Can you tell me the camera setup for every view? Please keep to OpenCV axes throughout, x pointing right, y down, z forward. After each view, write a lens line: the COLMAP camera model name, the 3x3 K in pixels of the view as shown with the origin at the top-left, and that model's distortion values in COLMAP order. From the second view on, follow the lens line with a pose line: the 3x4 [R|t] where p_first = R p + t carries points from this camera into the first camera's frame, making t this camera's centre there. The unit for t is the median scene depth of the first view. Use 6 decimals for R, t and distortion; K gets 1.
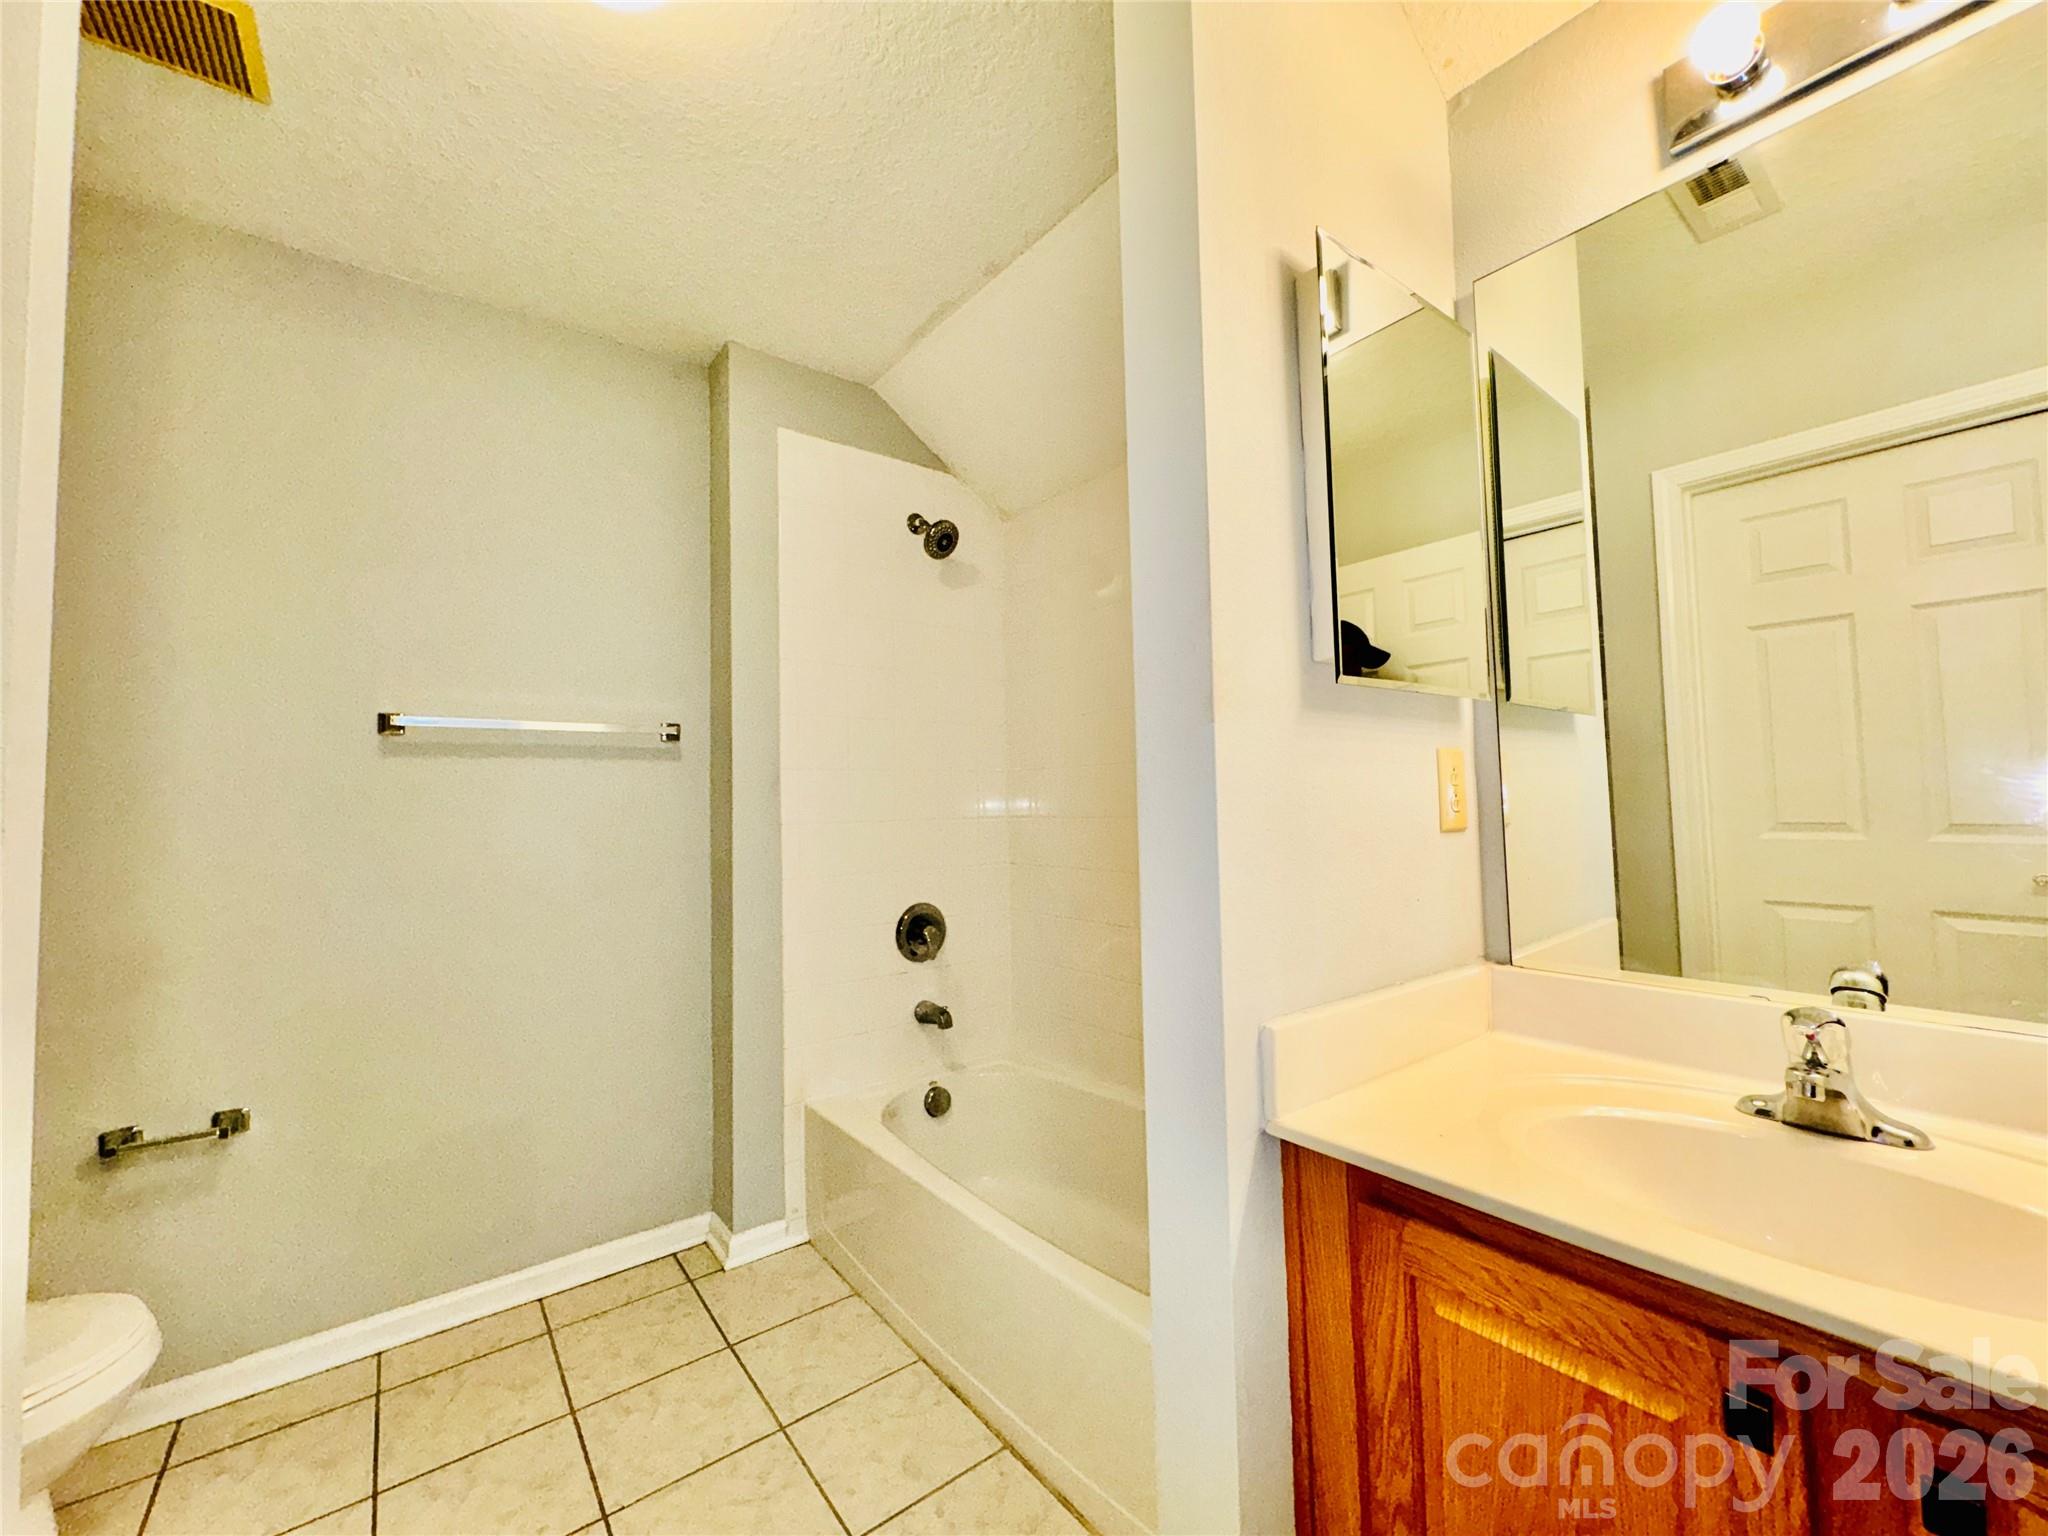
lens RADIAL K [[816.7, 0, 1027.2], [0, 816.7, 768.4], [0, 0, 1]] dist [-0.000926, 0.000083]
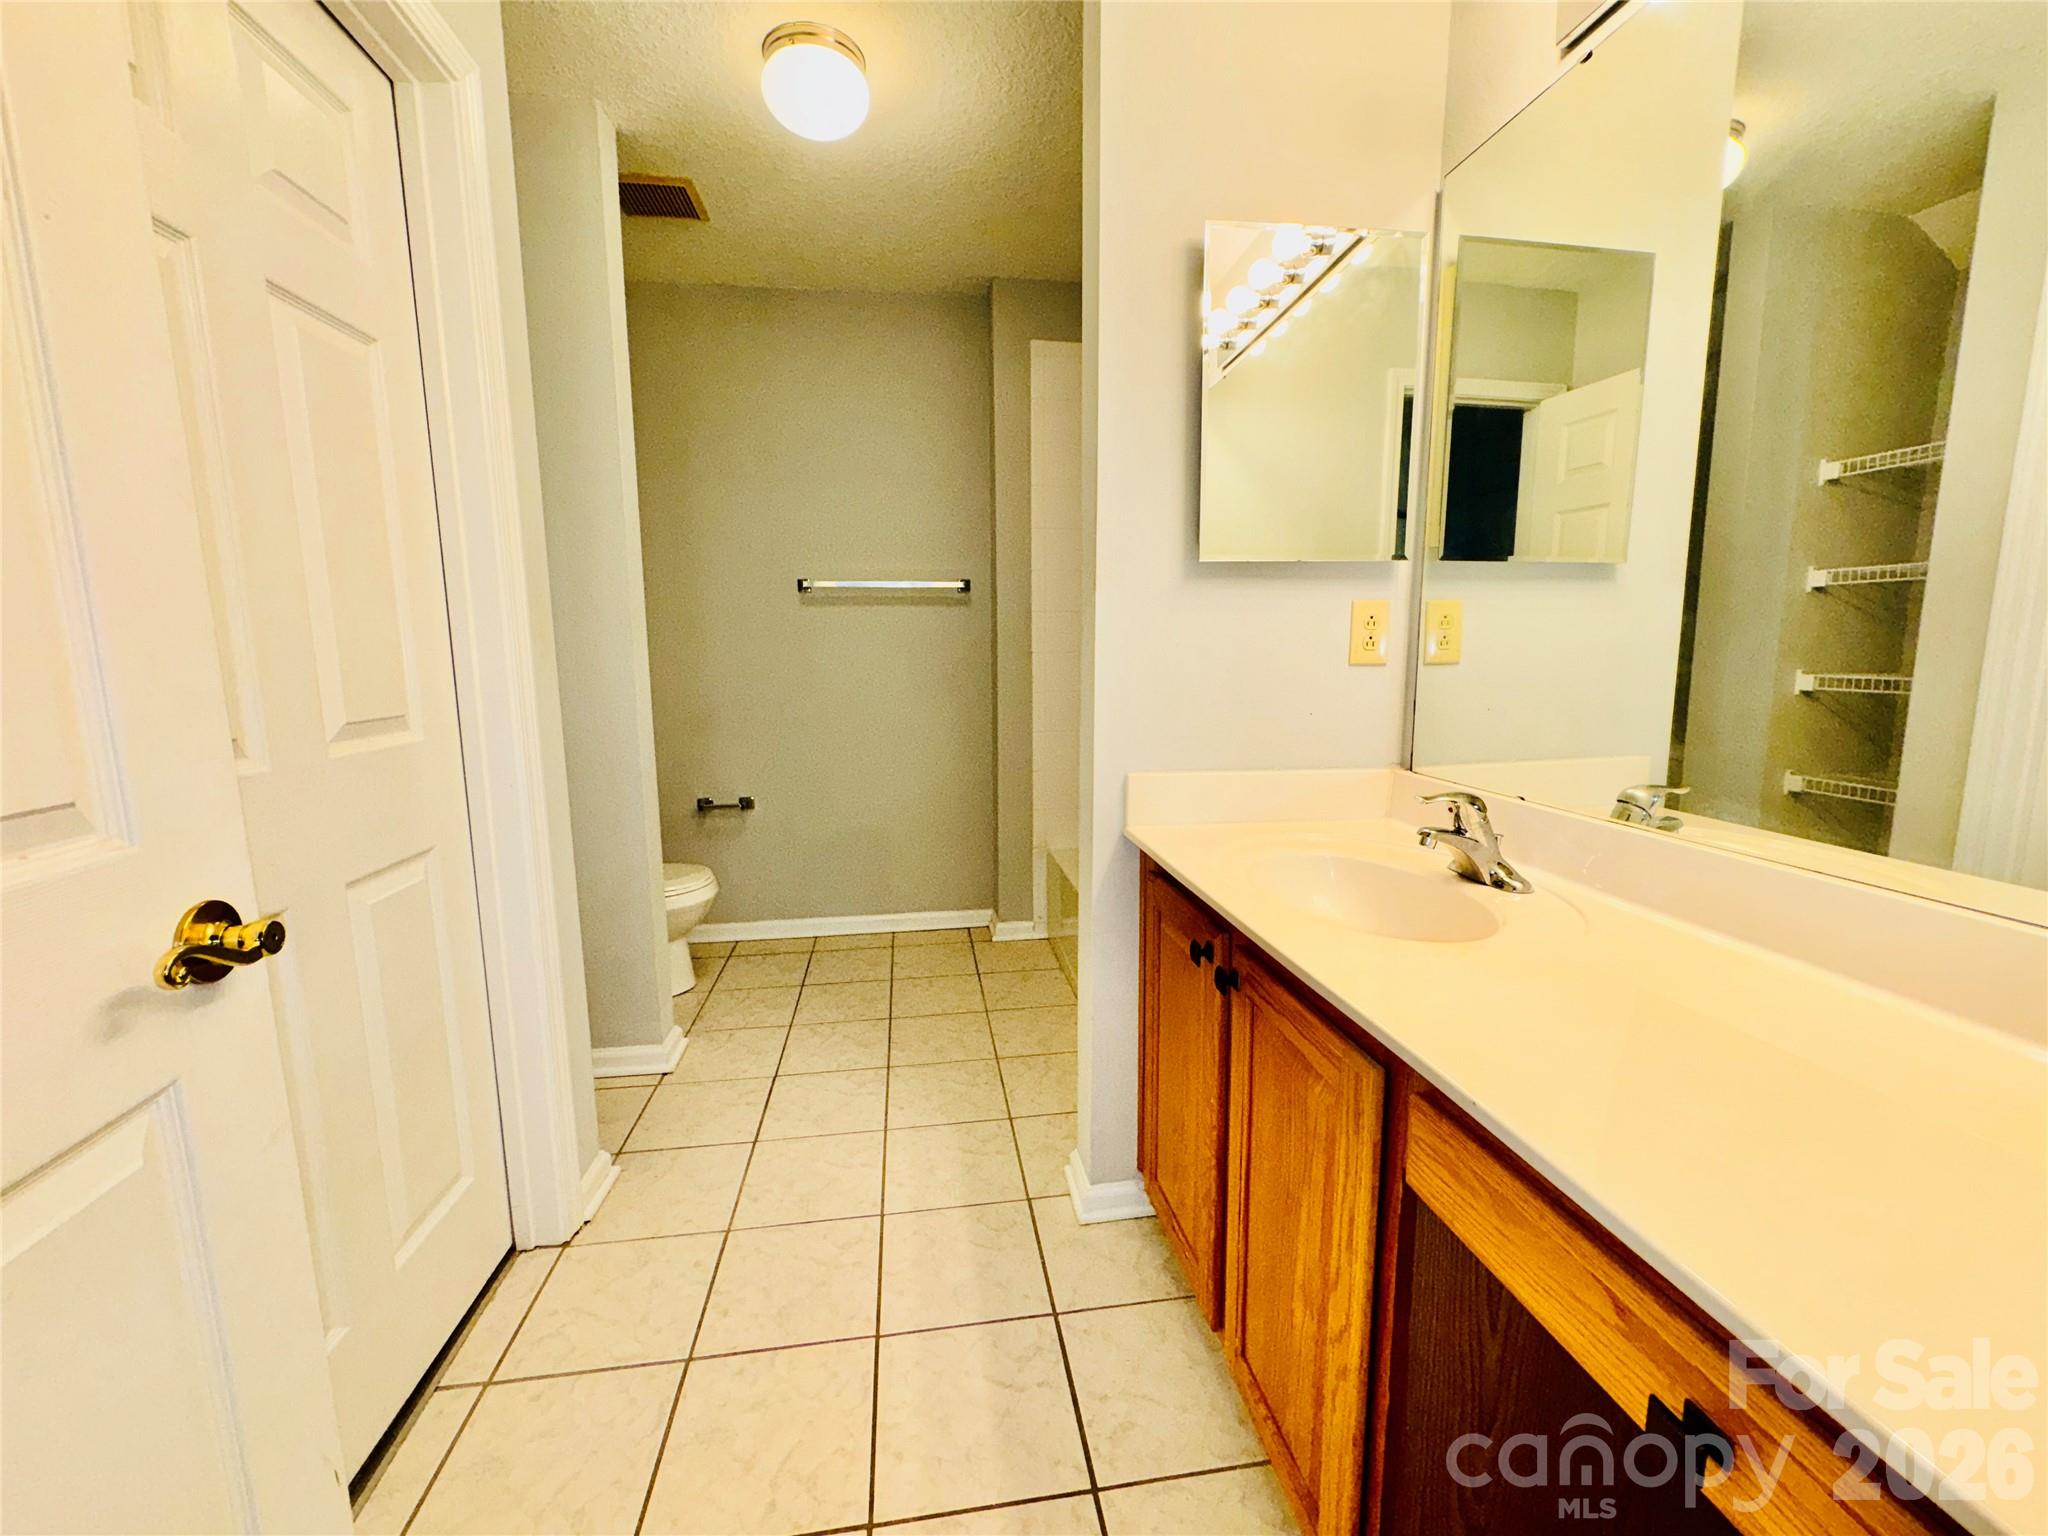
lens RADIAL K [[816.7, 0, 1027.2], [0, 816.7, 768.4], [0, 0, 1]] dist [-0.000926, 0.000083]
pose [[0.874080, 0.090074, -0.477357, 0.468112], [0.006895, 0.980260, 0.197594, -0.016731], [0.485732, -0.176005, 0.856205, -0.281017]]
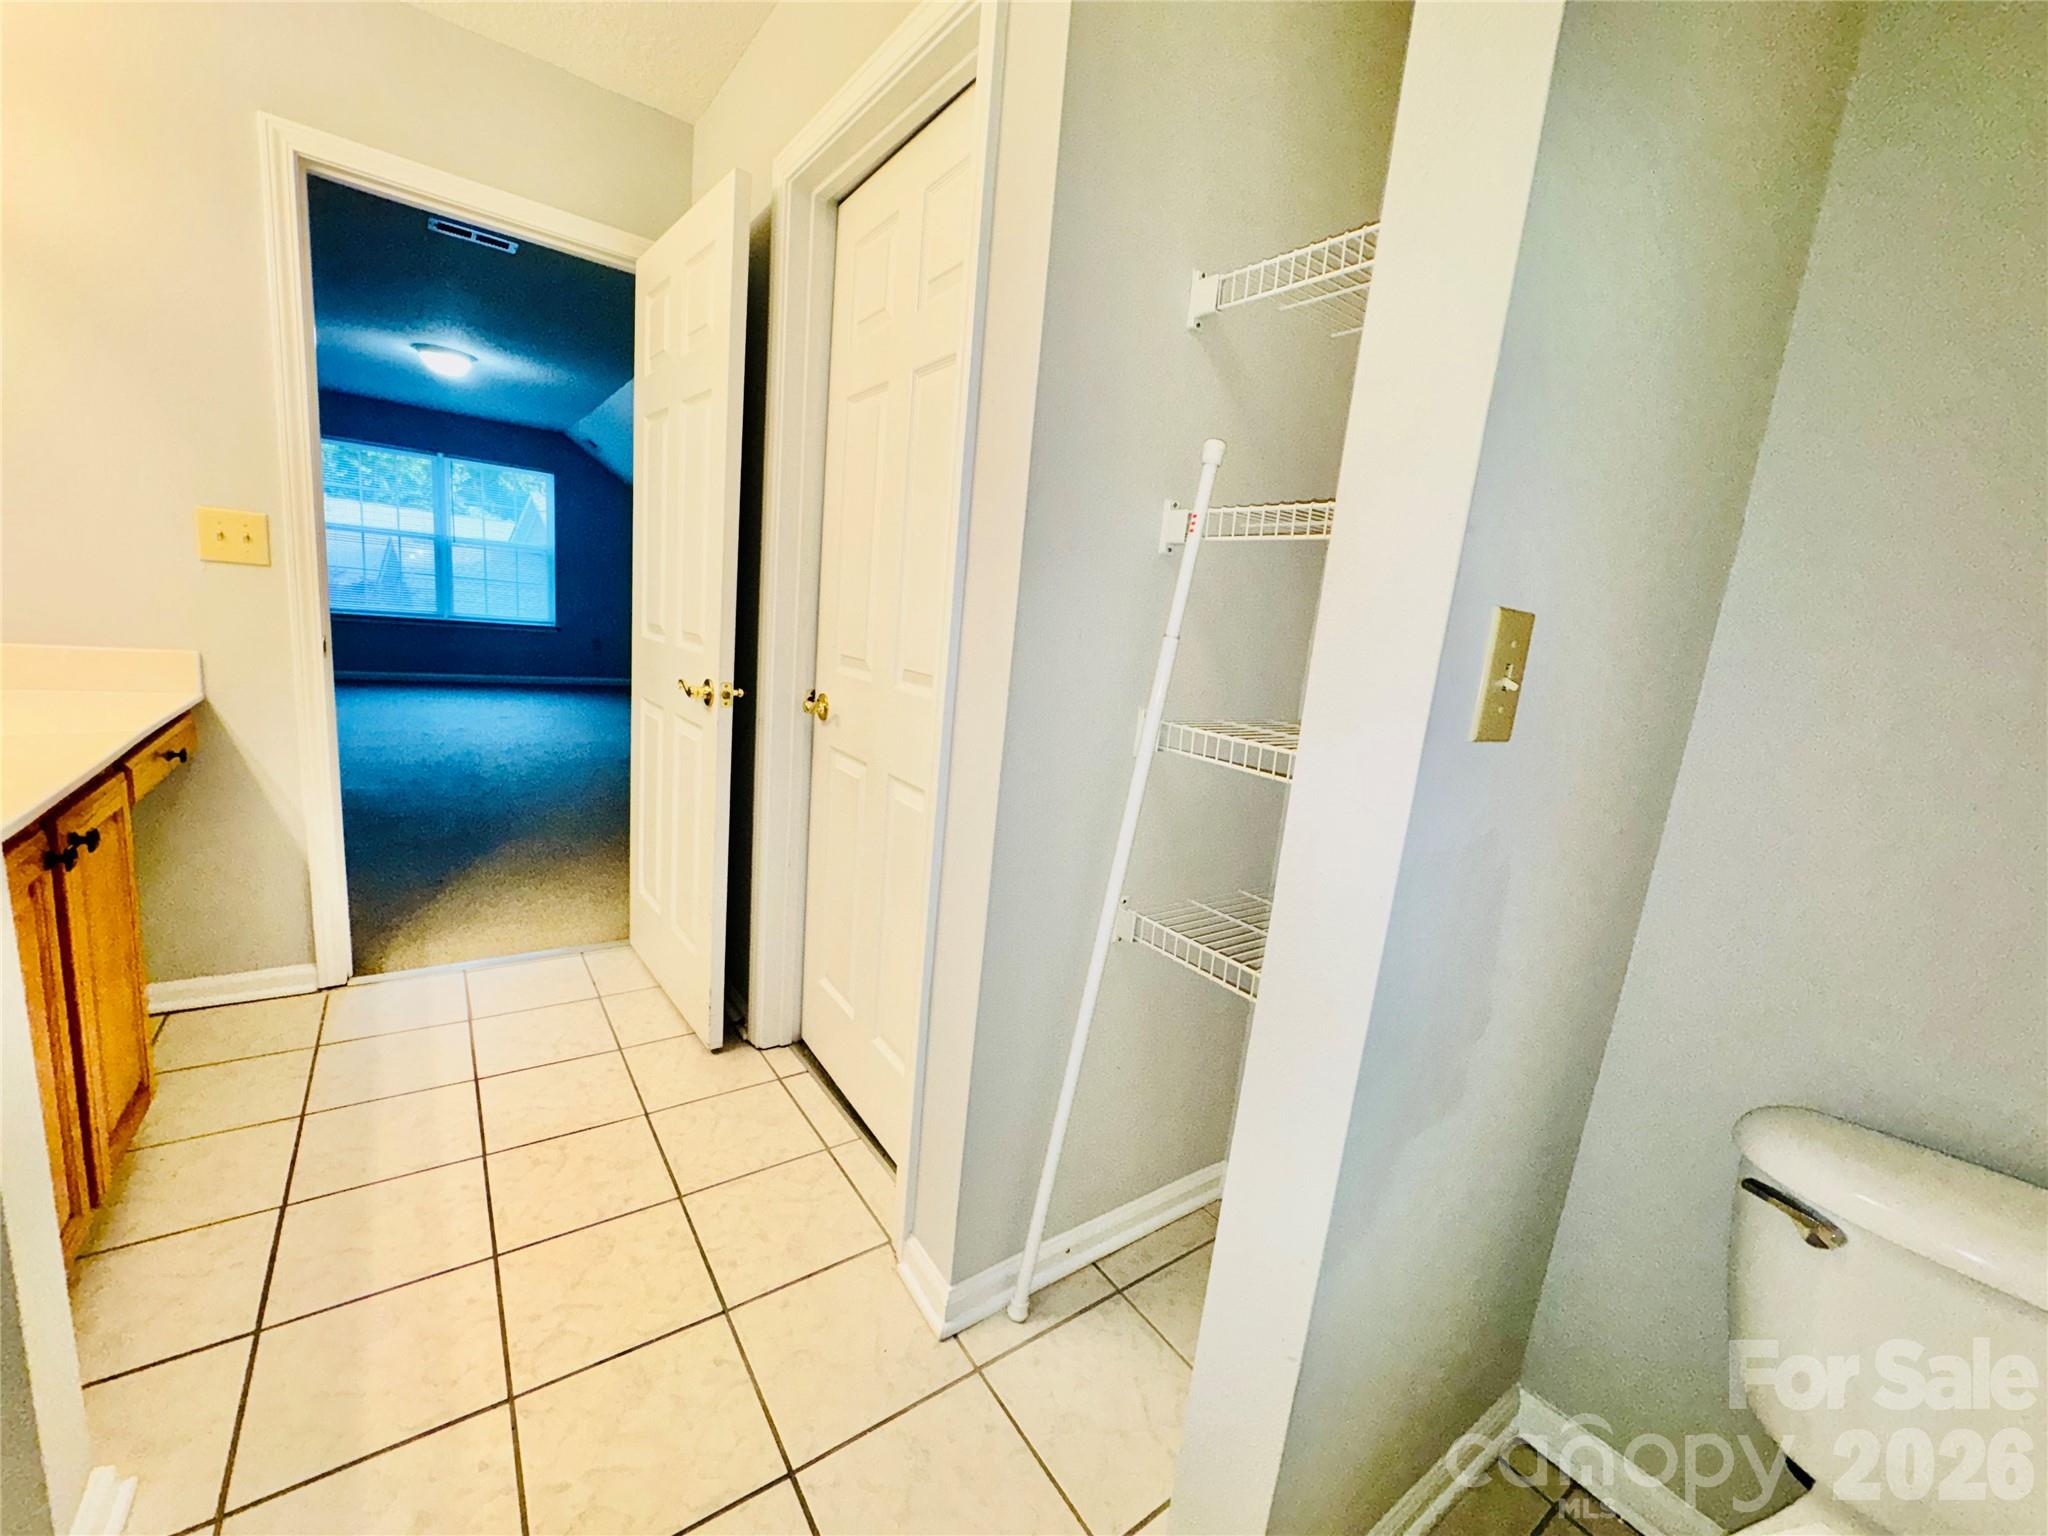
lens RADIAL K [[816.7, 0, 1027.2], [0, 816.7, 768.4], [0, 0, 1]] dist [-0.000926, 0.000083]
pose [[-0.996601, -0.081035, 0.014809, -0.476769], [-0.078044, 0.986338, 0.145074, 0.039000], [-0.026363, 0.143426, -0.989310, 0.936848]]
